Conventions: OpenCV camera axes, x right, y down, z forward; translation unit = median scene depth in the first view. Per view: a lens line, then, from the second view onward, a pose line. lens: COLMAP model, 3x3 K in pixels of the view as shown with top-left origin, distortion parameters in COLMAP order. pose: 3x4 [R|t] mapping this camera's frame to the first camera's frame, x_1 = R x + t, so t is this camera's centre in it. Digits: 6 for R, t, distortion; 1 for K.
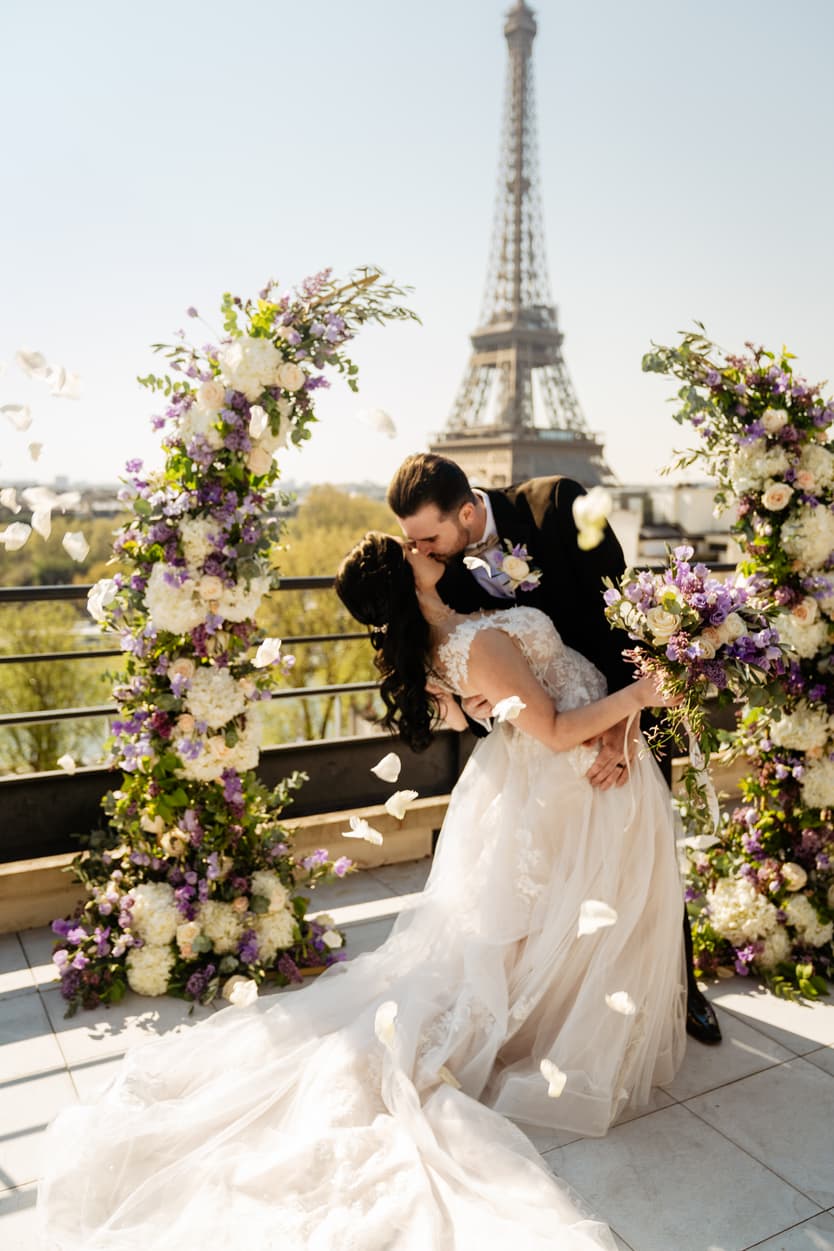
lens RADIAL K [[1038.8, 0, 430.5], [0, 1038.8, 599.0], [0, 0, 1]] dist [-0.011881, -0.007465]
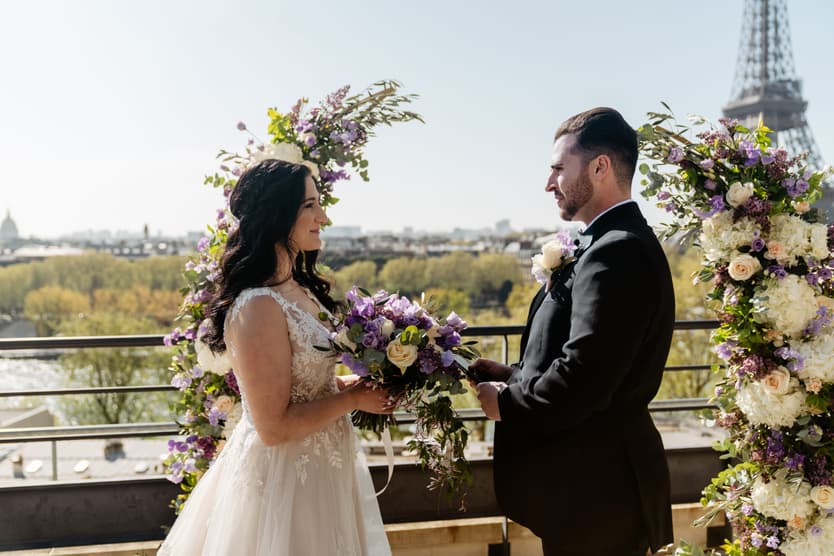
lens RADIAL K [[787.1, 0, 414.2], [0, 787.1, 276.6], [0, 0, 1]] dist [0.001702, 0.006280]
pose [[0.943710, -0.001599, -0.330770, 0.280014], [-0.015870, 0.998618, -0.050106, -0.044681], [0.330393, 0.052535, 0.942380, 0.159644]]
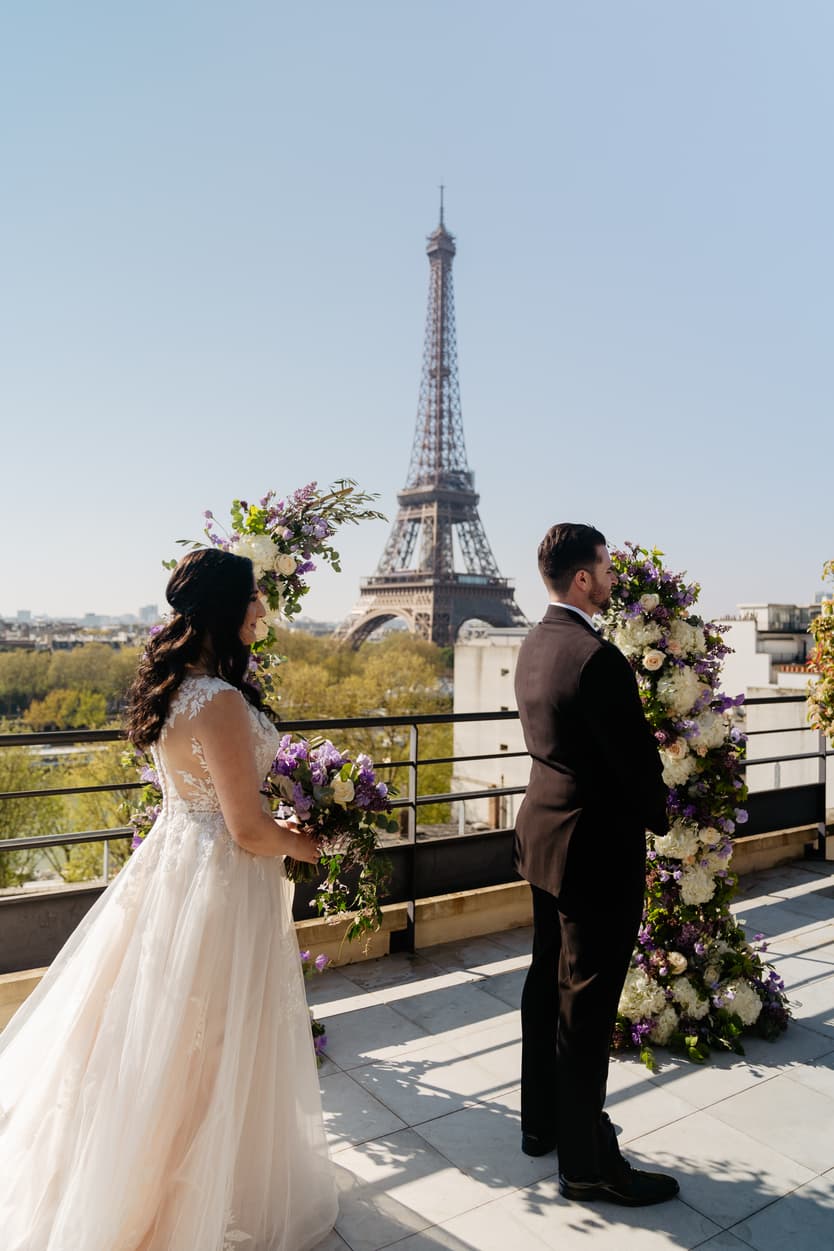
lens RADIAL K [[911.7, 0, 495.0], [0, 911.7, 596.1], [0, 0, 1]] dist [-0.029101, -0.000727]
pose [[0.989620, 0.009109, 0.143422, -0.027618], [0.010761, 0.990491, -0.137156, -0.022875], [-0.143308, 0.137276, 0.980111, -0.102692]]
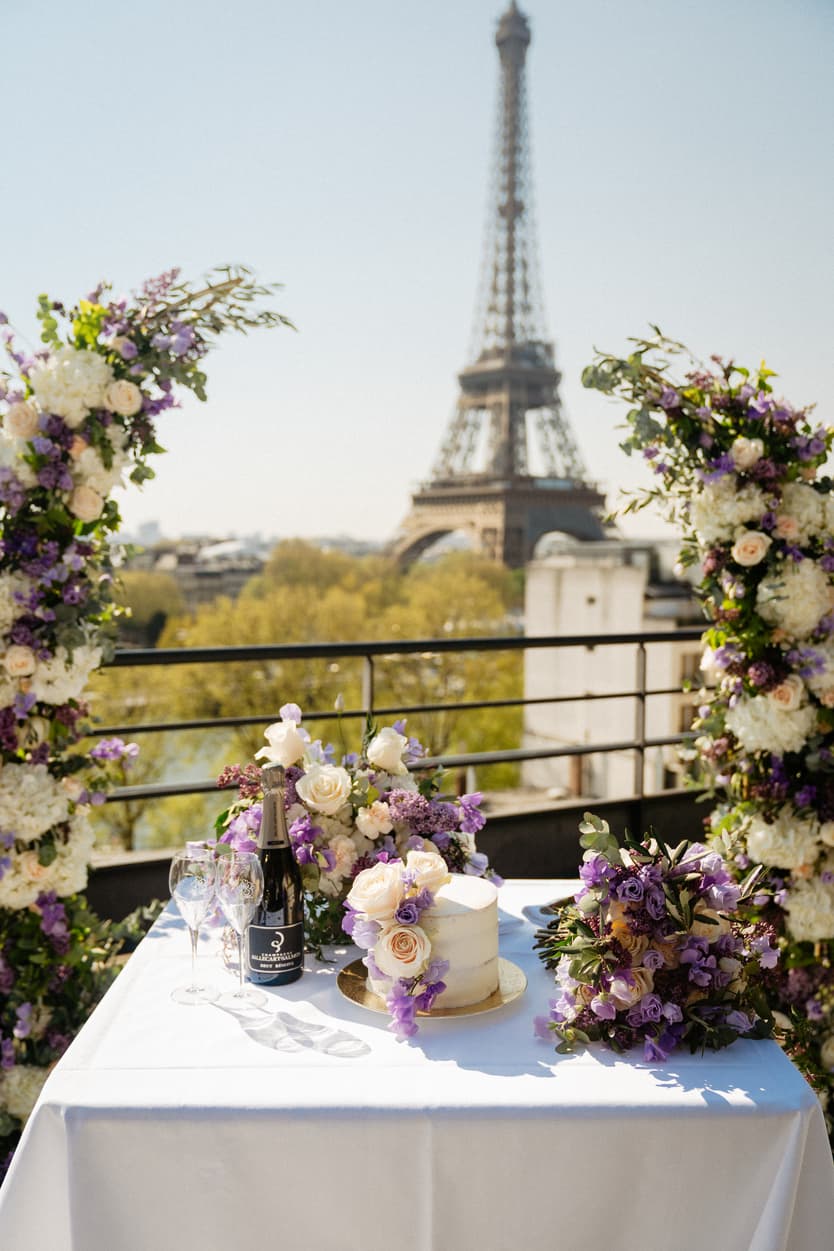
lens RADIAL K [[1153.5, 0, 428.2], [0, 1153.5, 640.8], [0, 0, 1]] dist [-0.003288, 0.008760]
pose [[0.999928, -0.001324, 0.011885, 0.076115], [0.001577, 0.999771, -0.021334, -0.009680], [-0.011854, 0.021351, 0.999702, 0.122535]]
